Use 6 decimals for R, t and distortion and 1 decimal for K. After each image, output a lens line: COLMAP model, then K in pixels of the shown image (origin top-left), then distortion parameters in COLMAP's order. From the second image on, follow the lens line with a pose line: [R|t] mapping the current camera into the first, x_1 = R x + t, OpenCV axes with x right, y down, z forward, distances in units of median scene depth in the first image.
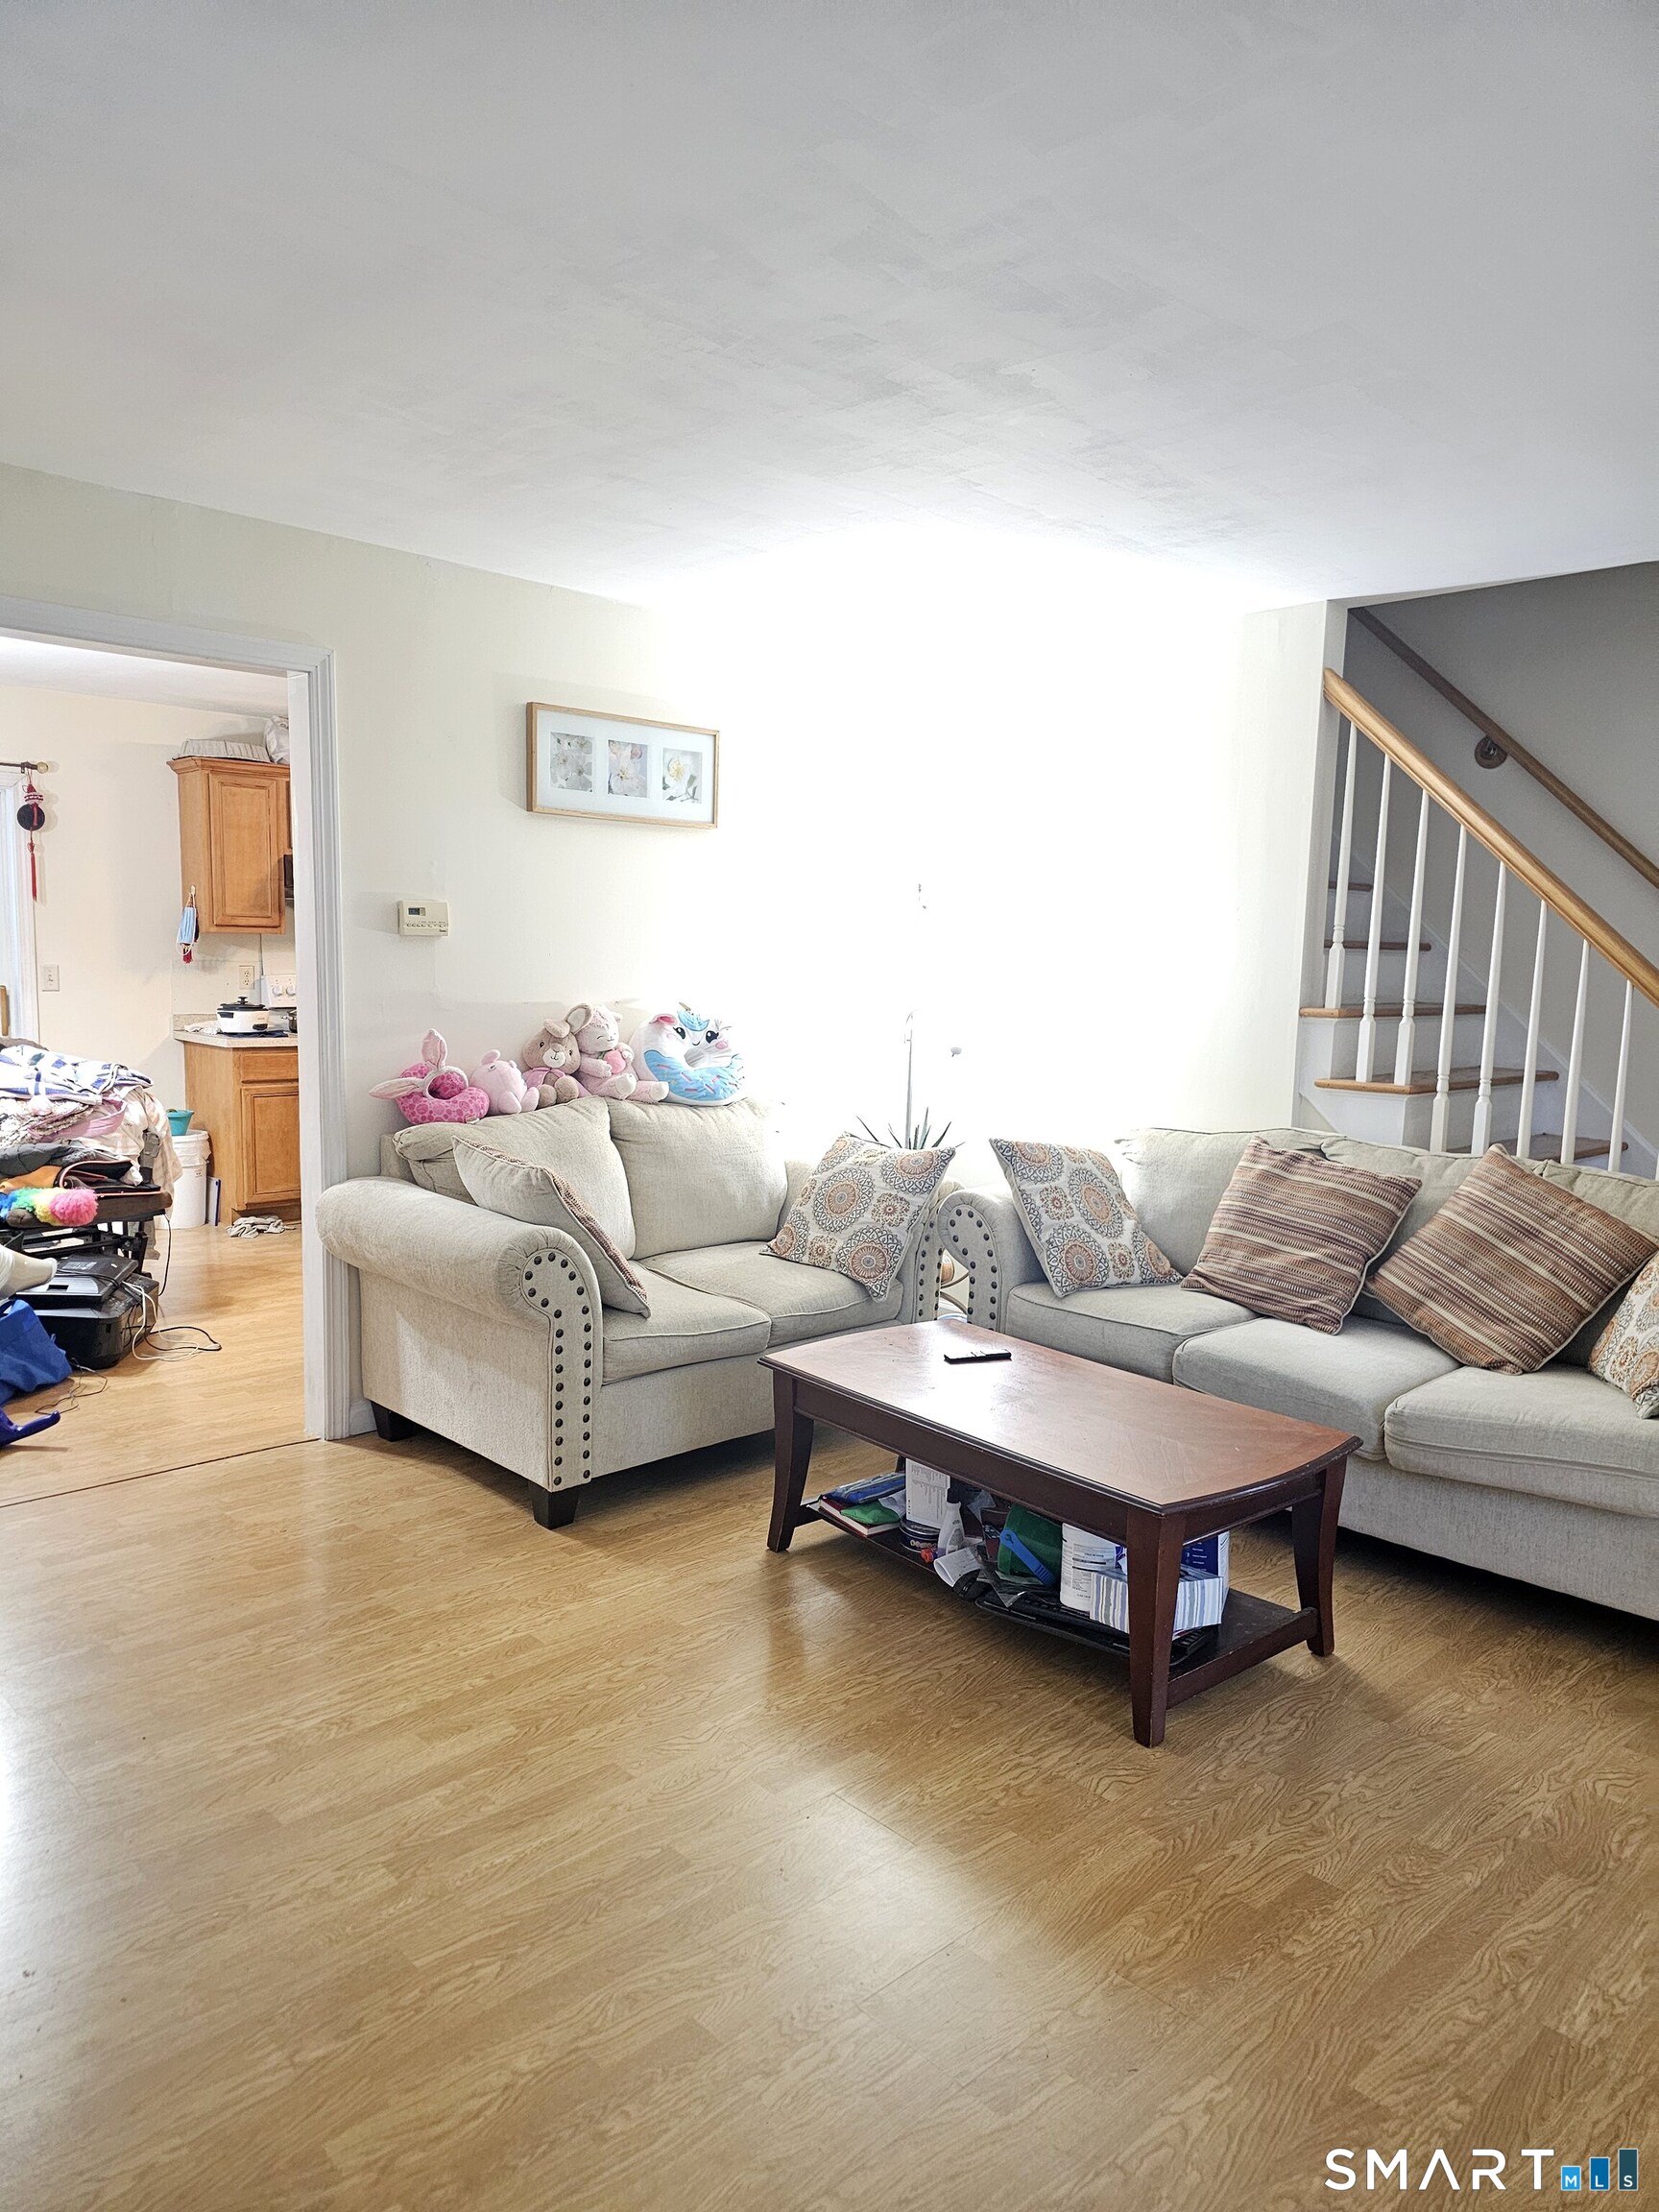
lens RADIAL K [[1478.5, 0, 793.4], [0, 1478.5, 1137.1], [0, 0, 1]] dist [0.056470, -0.046225]
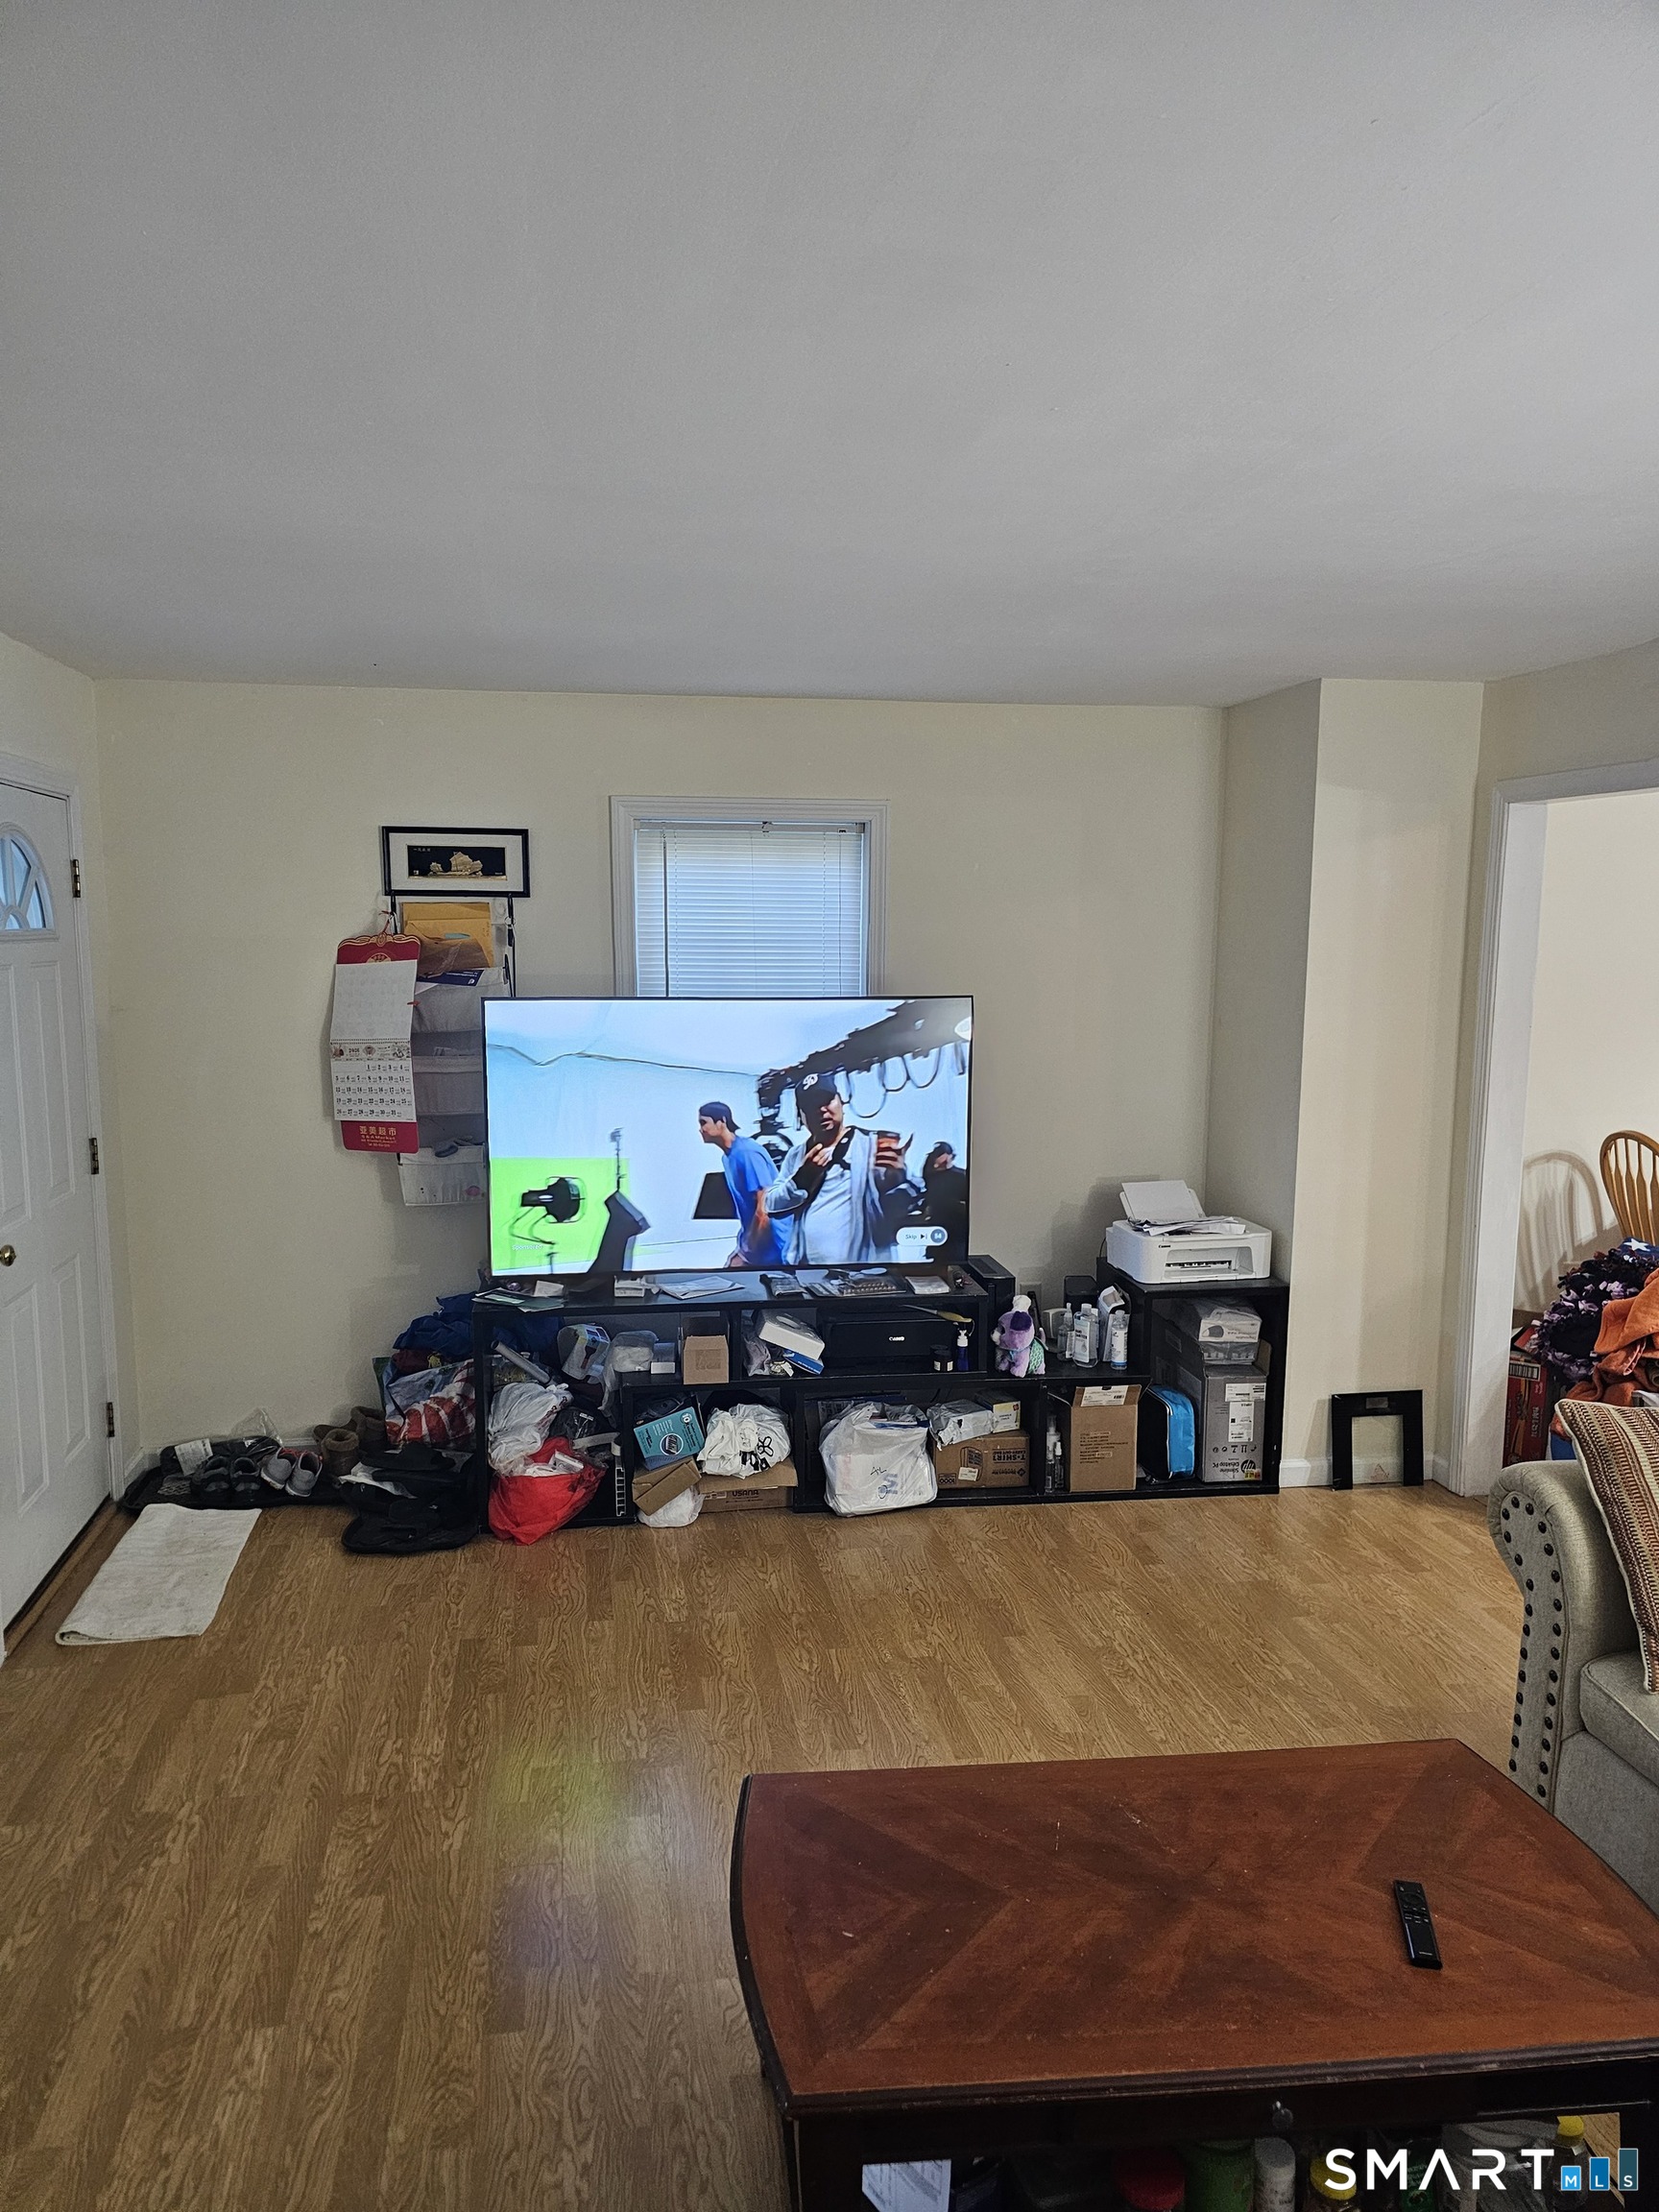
lens RADIAL K [[1478.5, 0, 793.4], [0, 1478.5, 1137.1], [0, 0, 1]] dist [0.056470, -0.046225]
pose [[-0.559418, 0.088326, -0.824166, 0.780845], [-0.121362, 0.974863, 0.186853, -0.239406], [0.819953, 0.204551, -0.534636, 1.194824]]
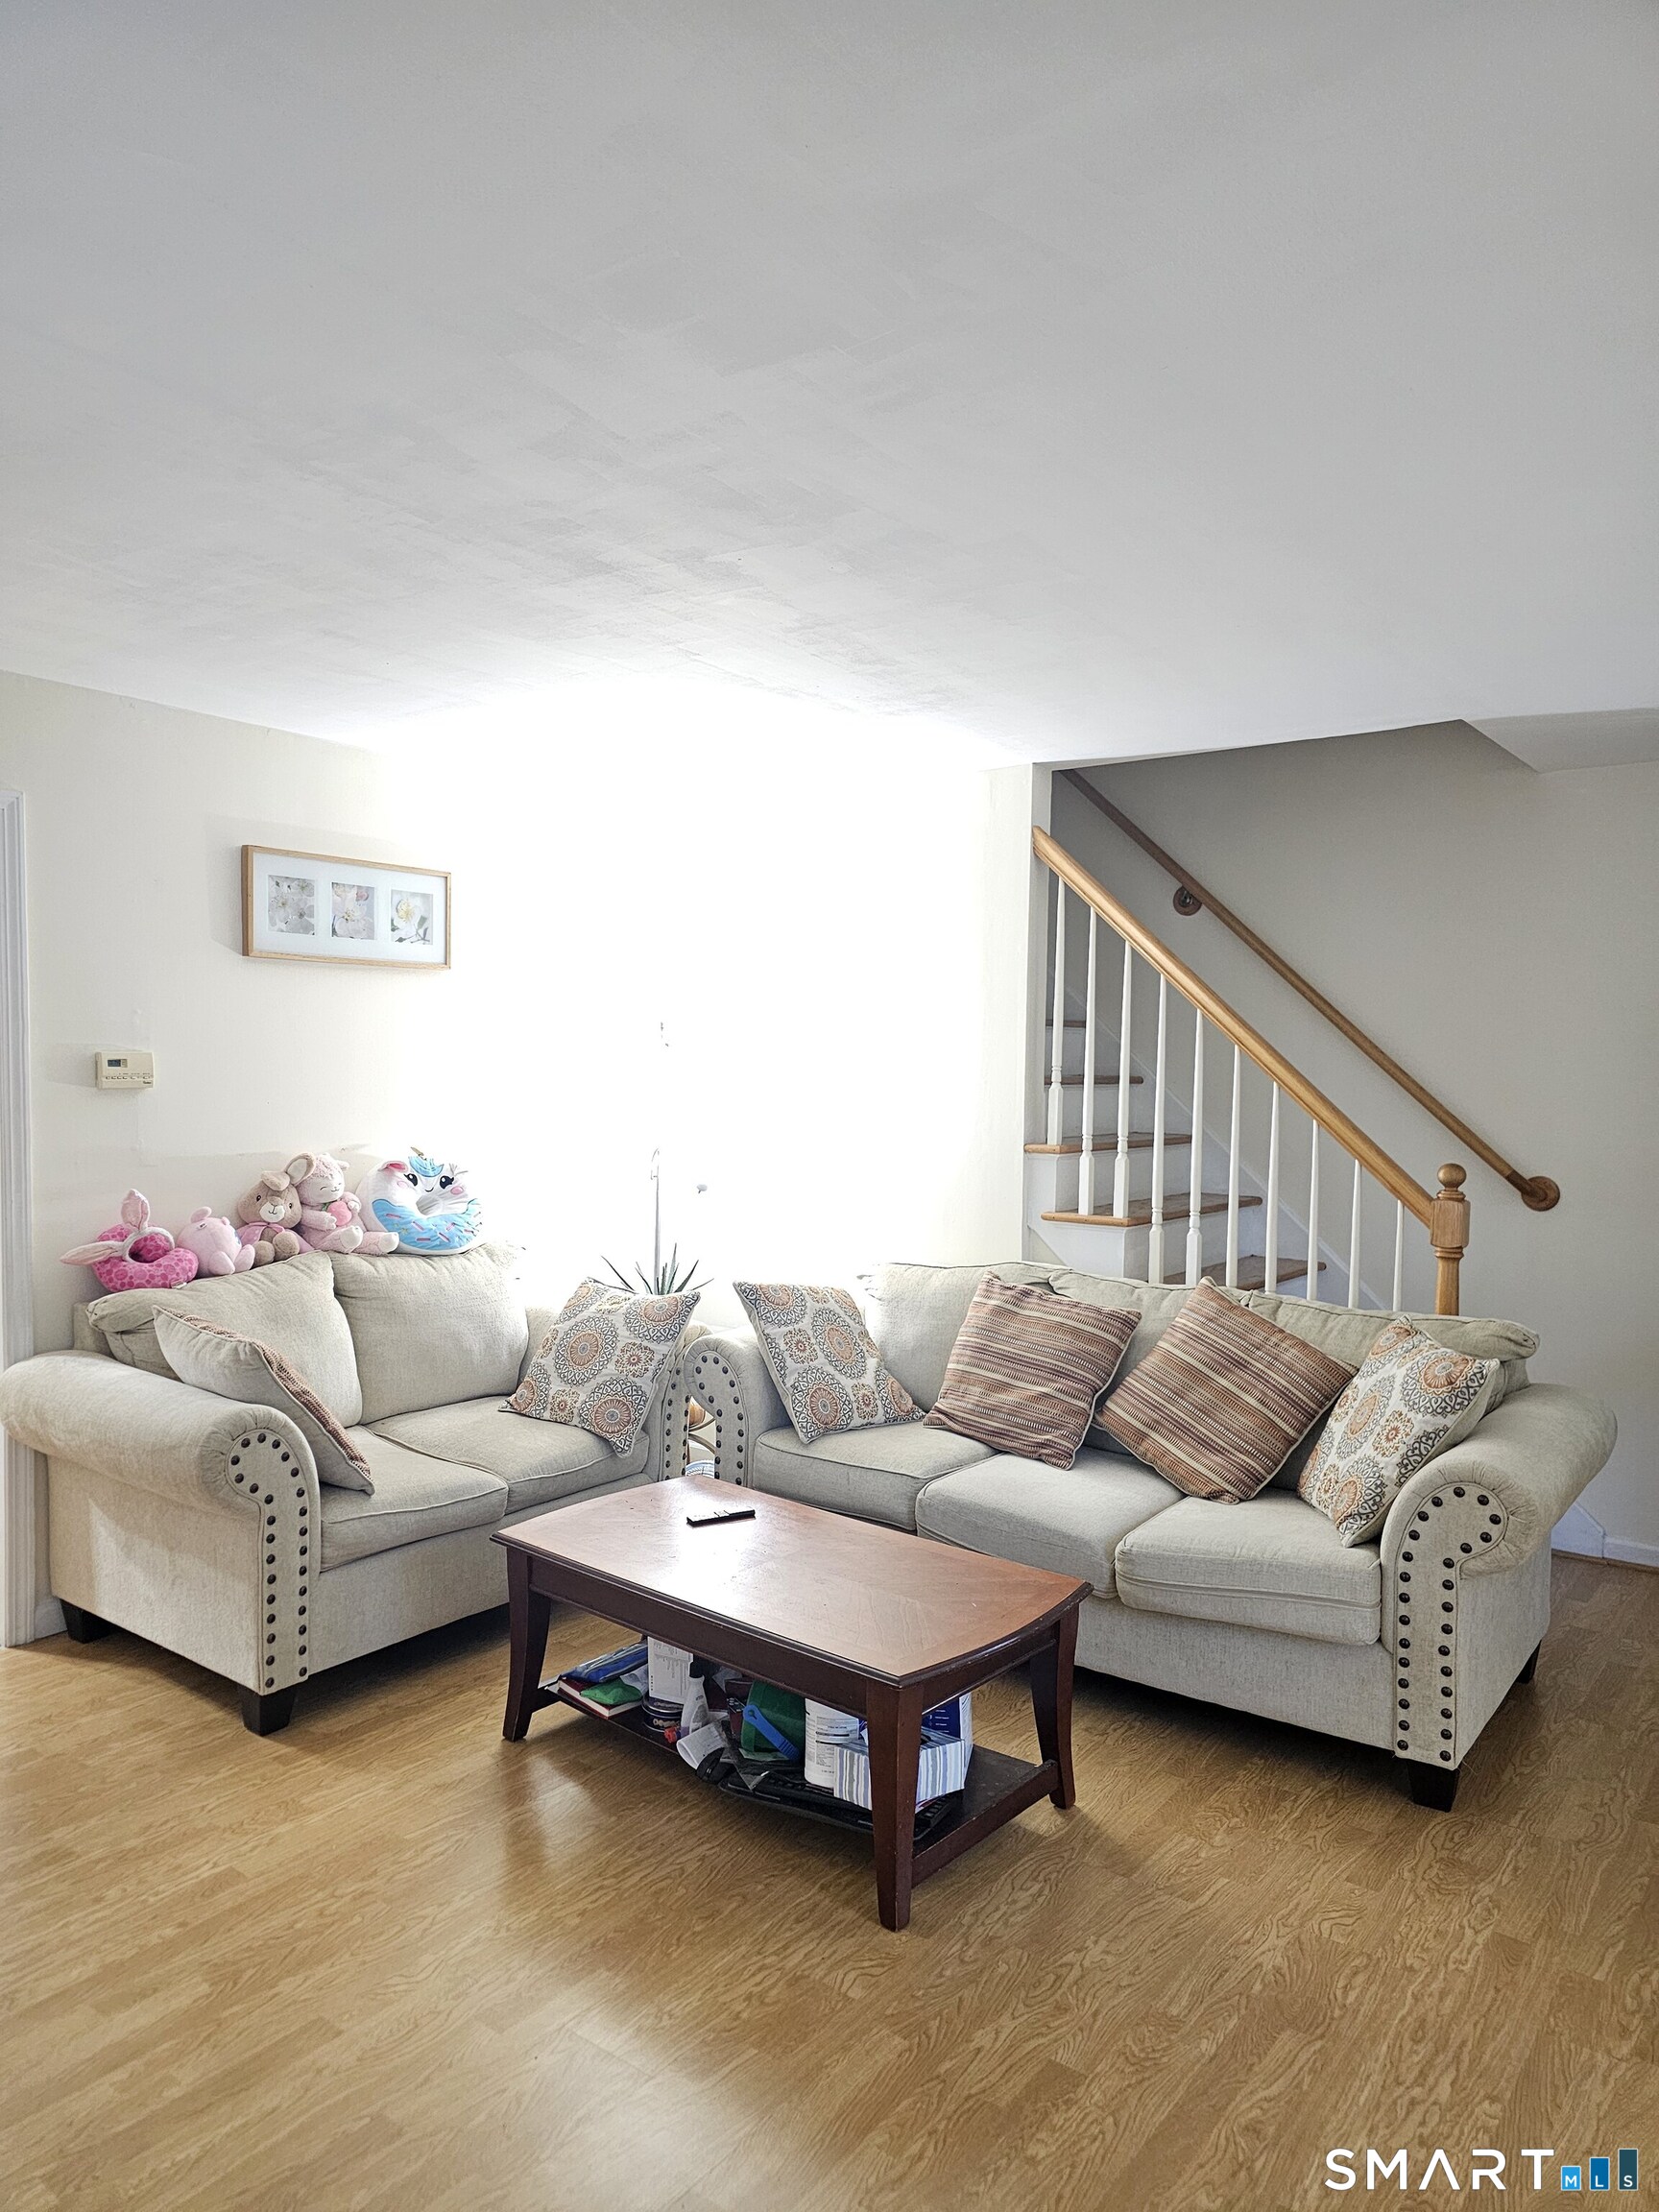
lens RADIAL K [[1478.5, 0, 793.4], [0, 1478.5, 1137.1], [0, 0, 1]] dist [0.056470, -0.046225]
pose [[0.987123, -0.018644, 0.158871, 0.024042], [0.030026, 0.997127, -0.069546, -0.036468], [-0.157118, 0.073421, 0.984847, 0.010792]]
